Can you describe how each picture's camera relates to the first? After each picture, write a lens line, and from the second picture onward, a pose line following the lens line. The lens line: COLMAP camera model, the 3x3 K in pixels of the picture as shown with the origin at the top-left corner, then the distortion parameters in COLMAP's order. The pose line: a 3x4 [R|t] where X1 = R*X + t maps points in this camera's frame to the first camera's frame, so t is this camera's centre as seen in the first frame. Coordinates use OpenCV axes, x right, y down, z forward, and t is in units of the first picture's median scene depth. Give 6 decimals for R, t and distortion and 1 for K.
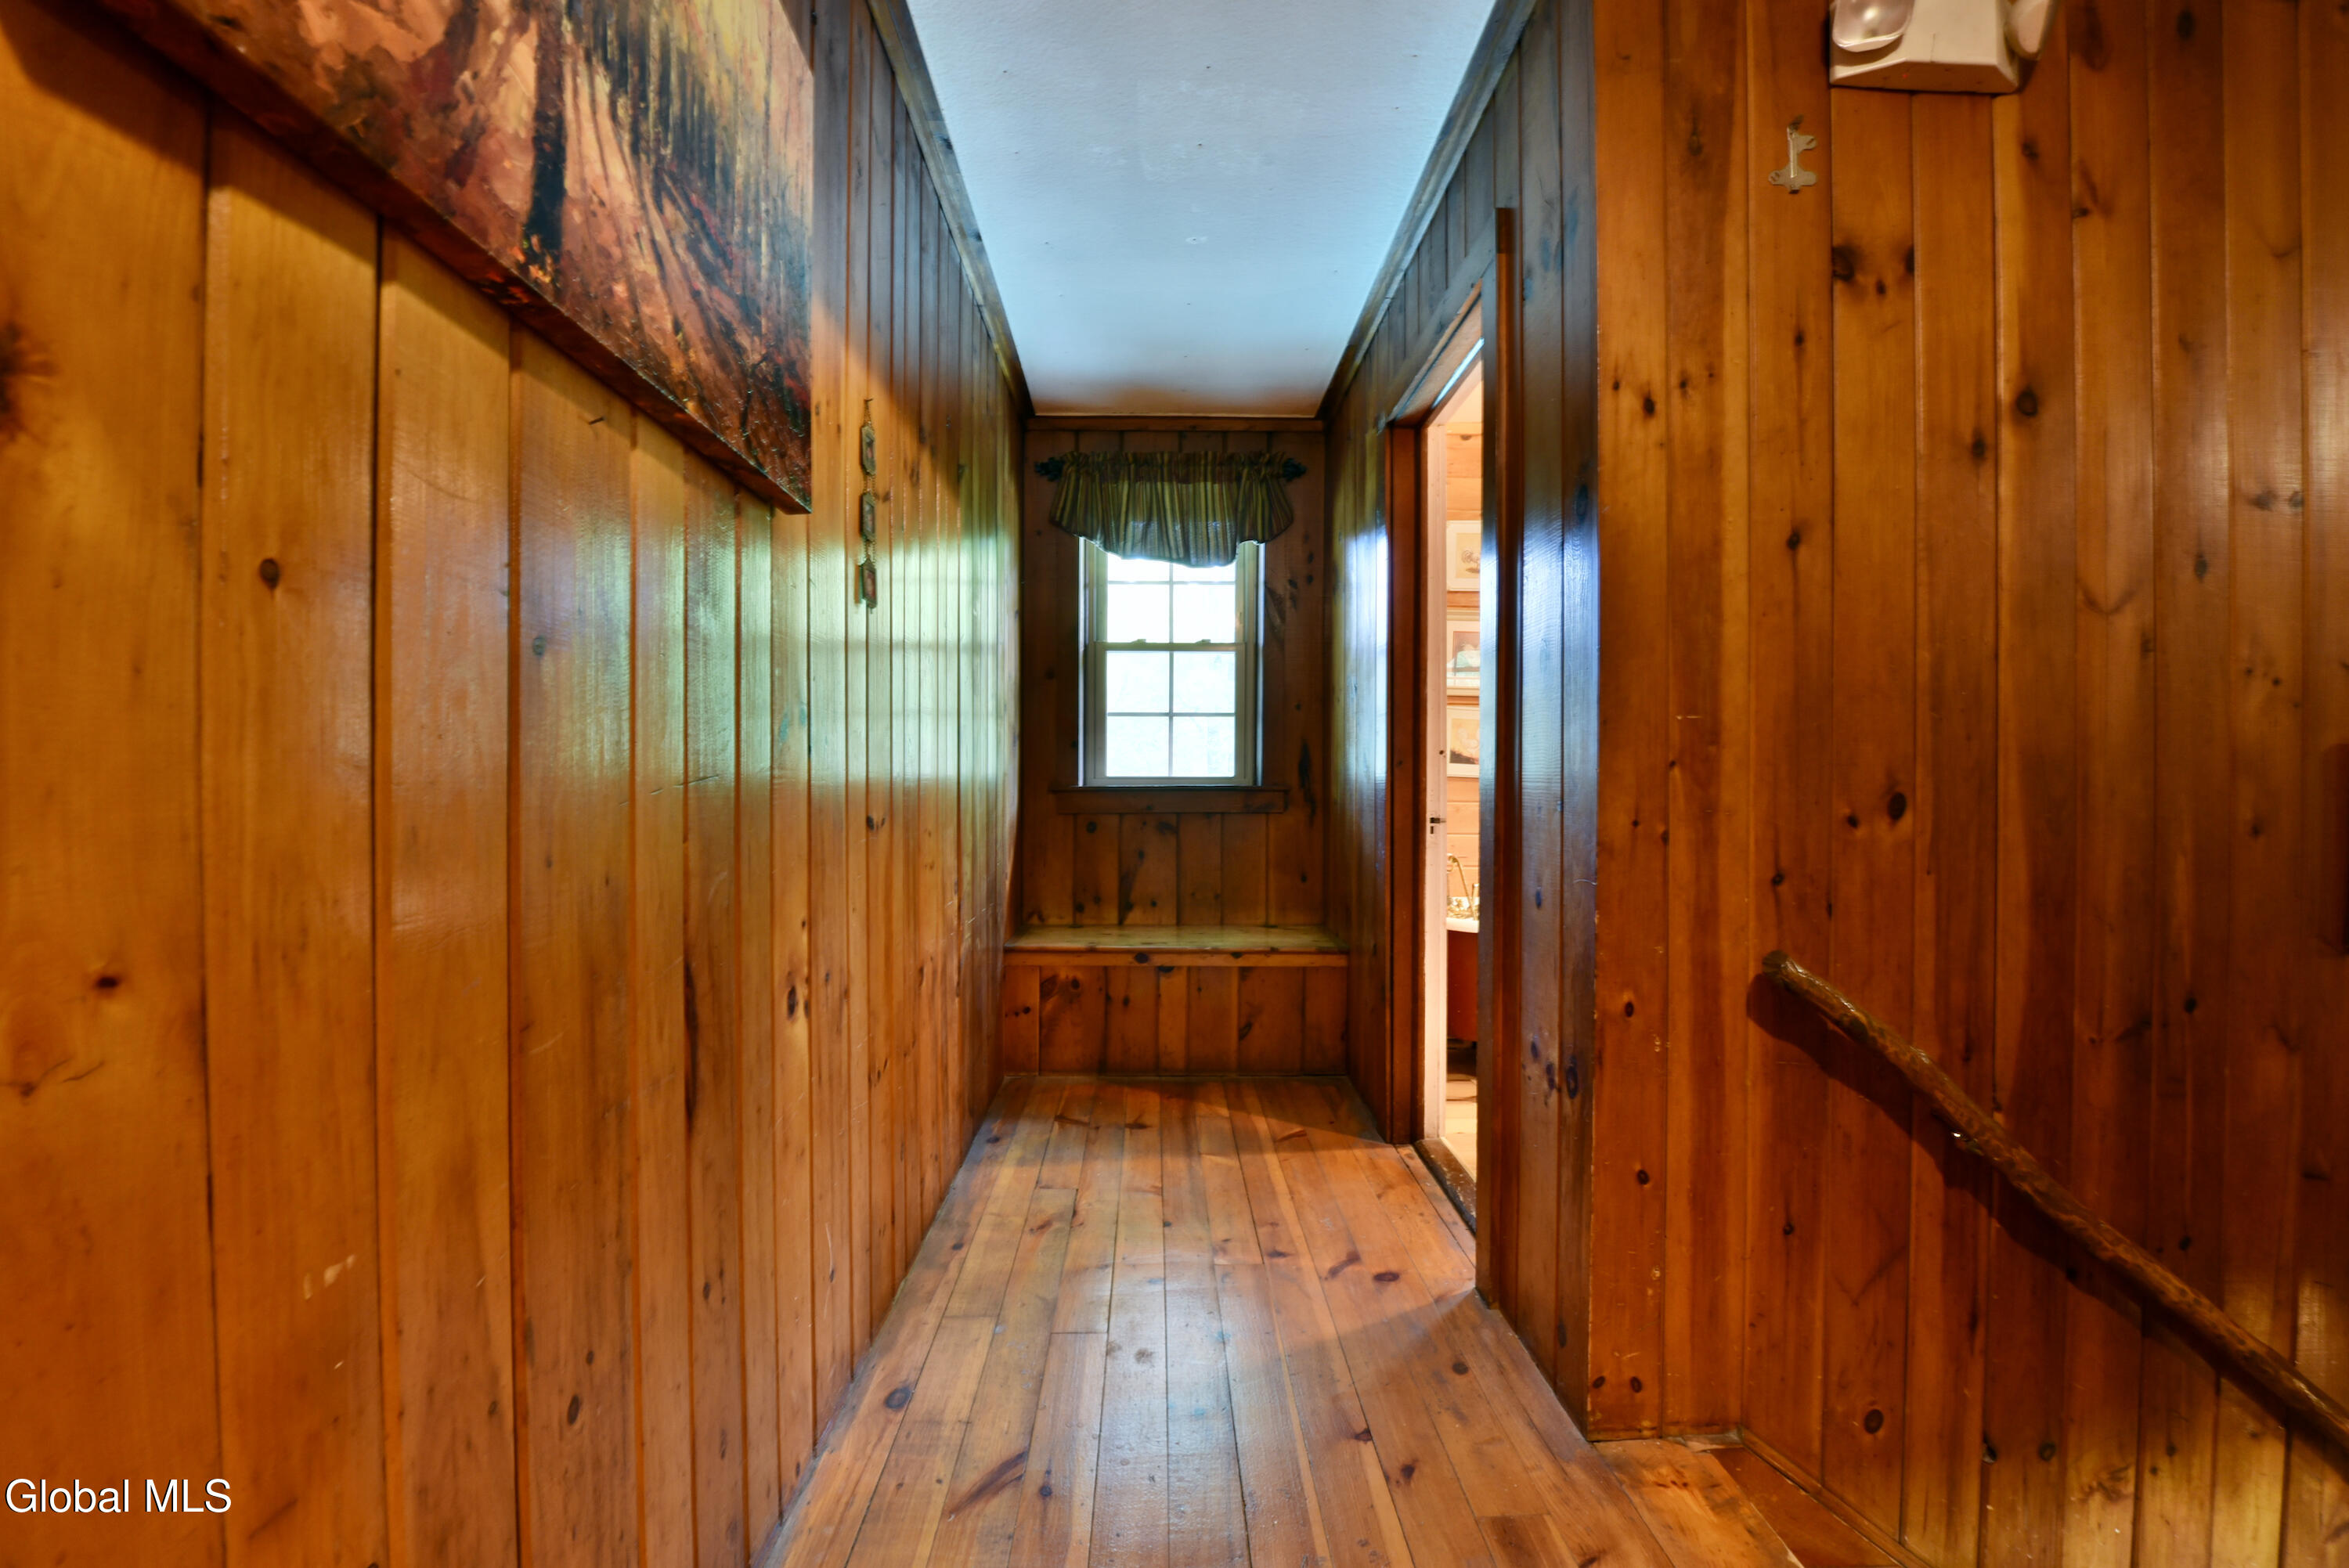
lens RADIAL K [[960.2, 0, 1176.9], [0, 960.2, 783.2], [0, 0, 1]] dist [-0.021741, -0.001002]
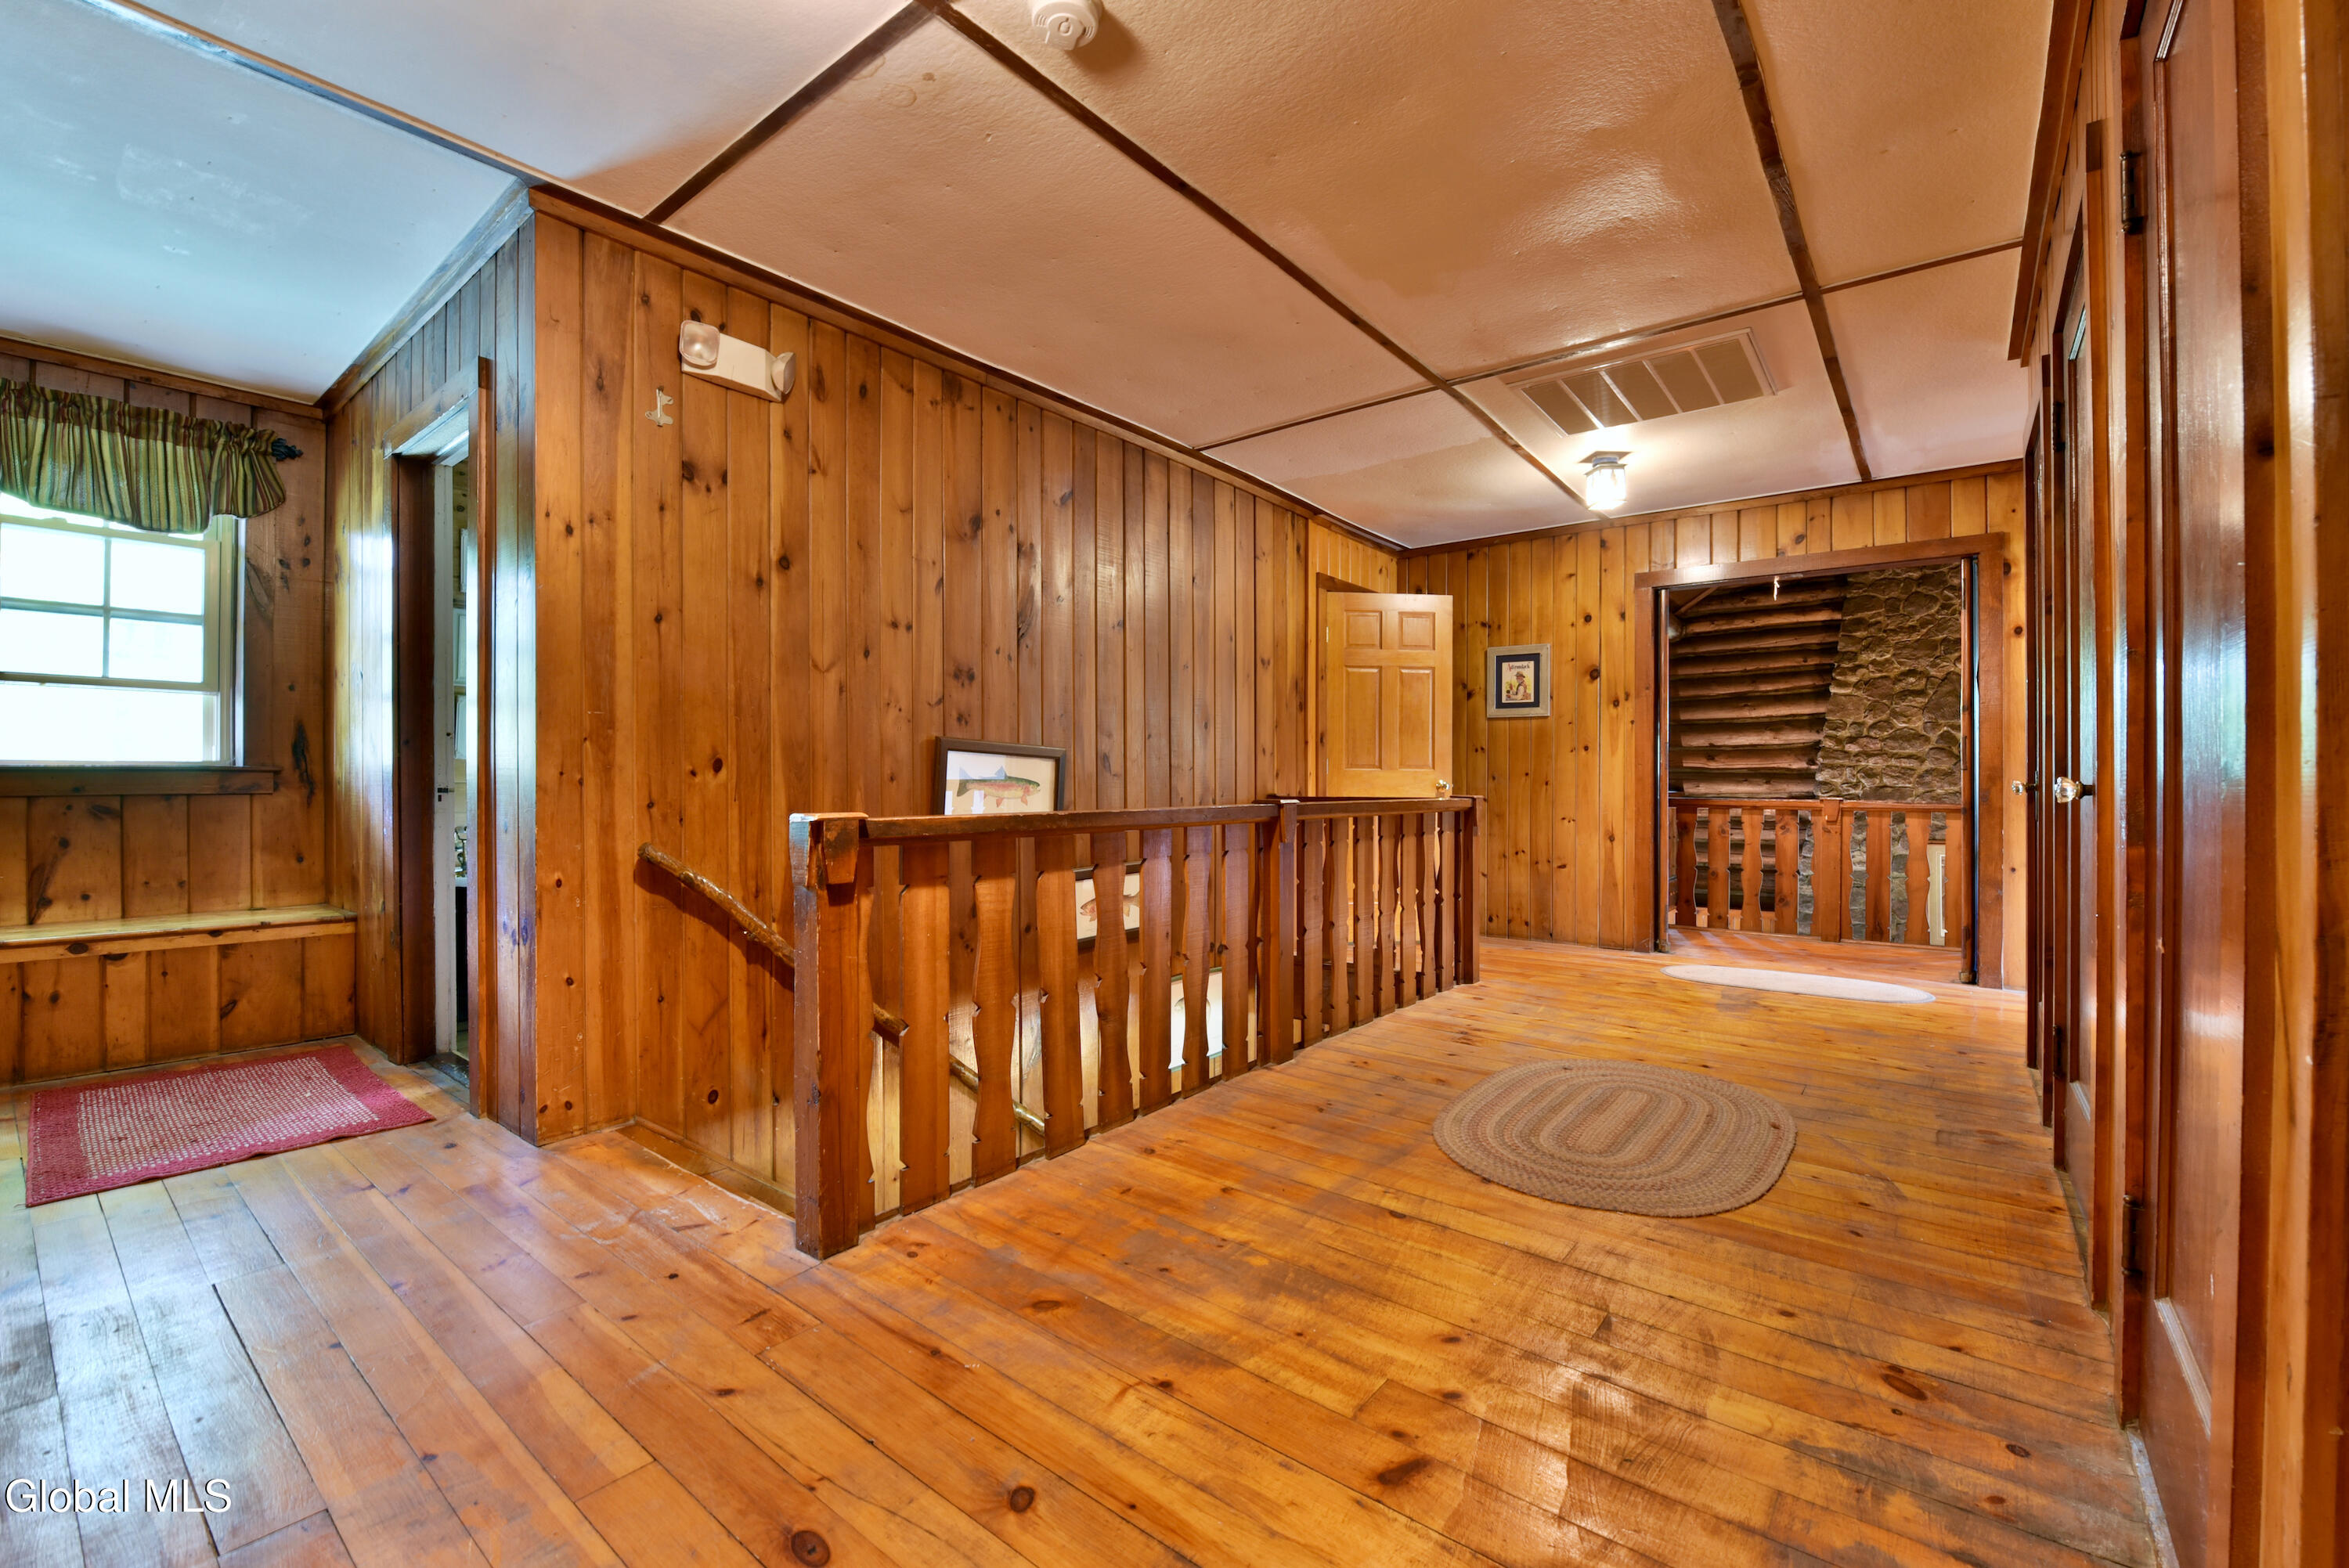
lens RADIAL K [[989.6, 0, 1176.4], [0, 989.6, 789.1], [0, 0, 1]] dist [-0.014745, -0.001729]
pose [[0.644882, -0.007290, 0.764248, -0.152073], [0.004230, 0.999973, 0.005970, 0.063414], [-0.764271, -0.000617, 0.644895, -0.960640]]
